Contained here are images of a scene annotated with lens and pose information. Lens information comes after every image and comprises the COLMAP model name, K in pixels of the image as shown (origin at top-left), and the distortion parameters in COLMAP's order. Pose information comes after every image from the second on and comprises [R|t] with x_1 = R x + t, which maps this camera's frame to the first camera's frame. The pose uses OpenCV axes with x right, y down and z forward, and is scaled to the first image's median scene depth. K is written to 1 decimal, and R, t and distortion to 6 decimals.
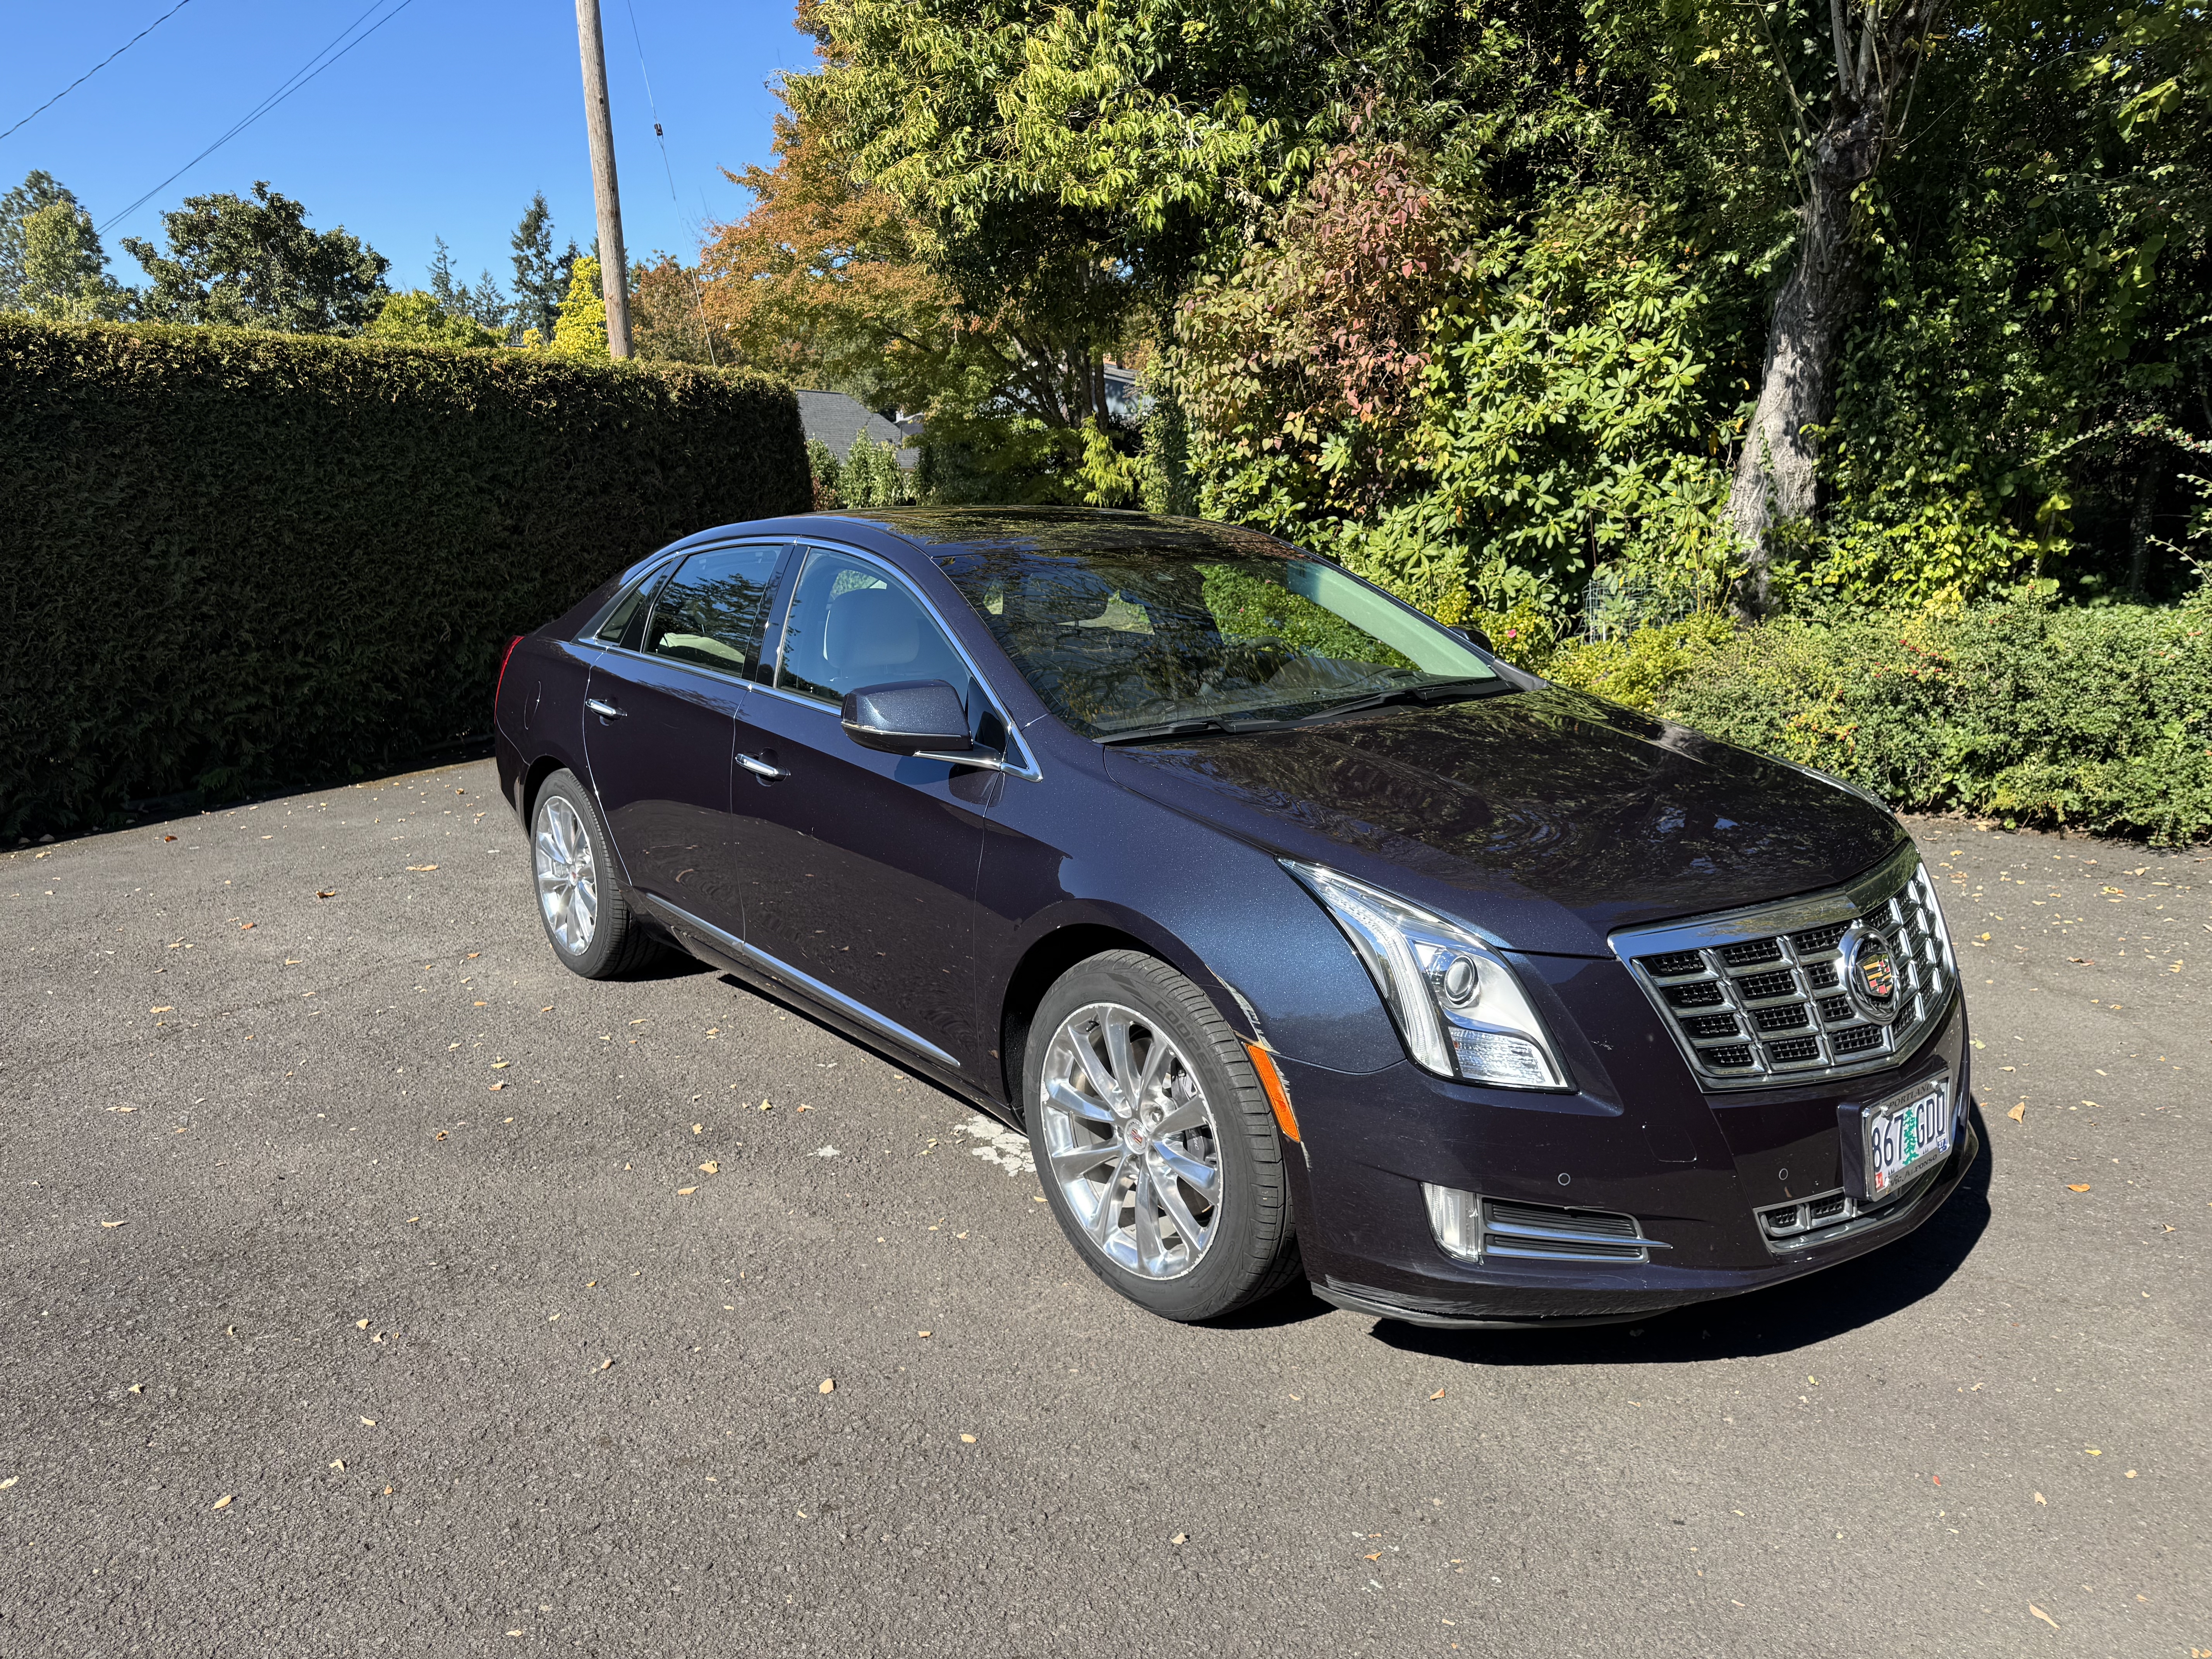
lens RADIAL K [[1531.1, 0, 1110.4], [0, 1531.1, 833.9], [0, 0, 1]] dist [0.055232, -0.084764]
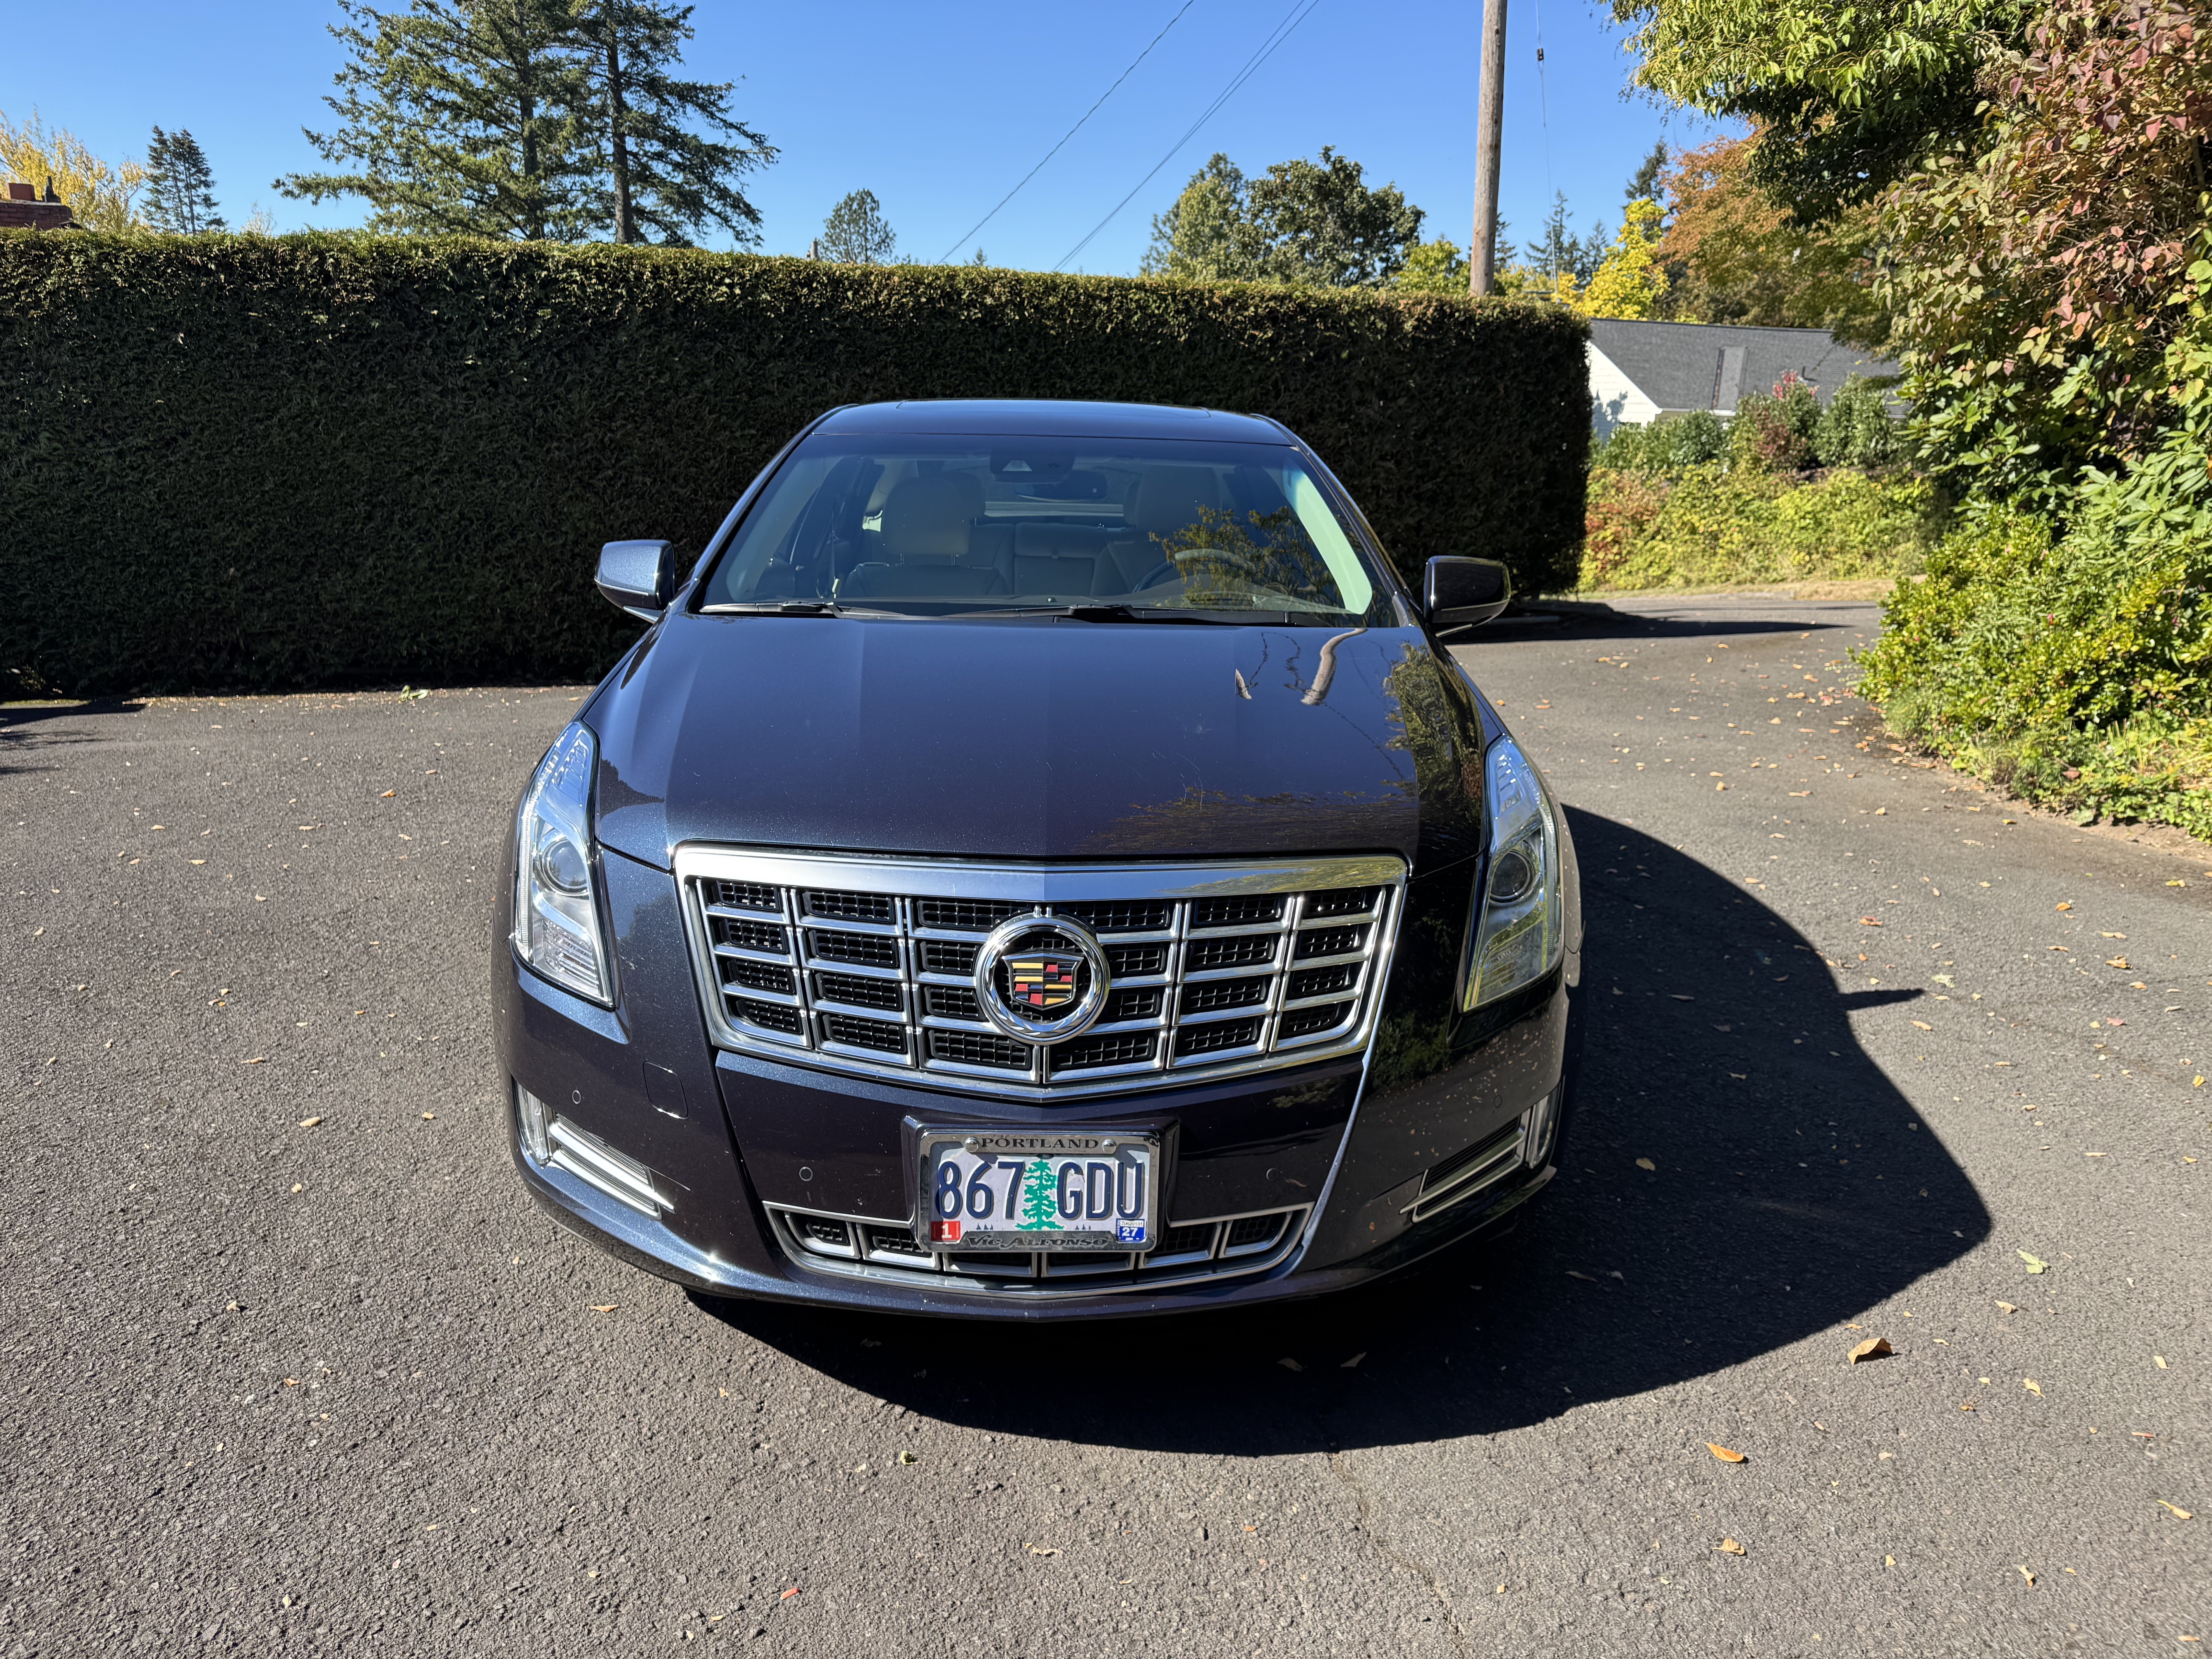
lens RADIAL K [[1550.2, 0, 1107.7], [0, 1550.2, 811.1], [0, 0, 1]] dist [0.079349, -0.122926]
pose [[0.804717, 0.164365, -0.570451, 0.231105], [-0.156962, 0.985621, 0.062568, -0.010522], [0.572532, 0.039190, 0.818945, 0.095337]]
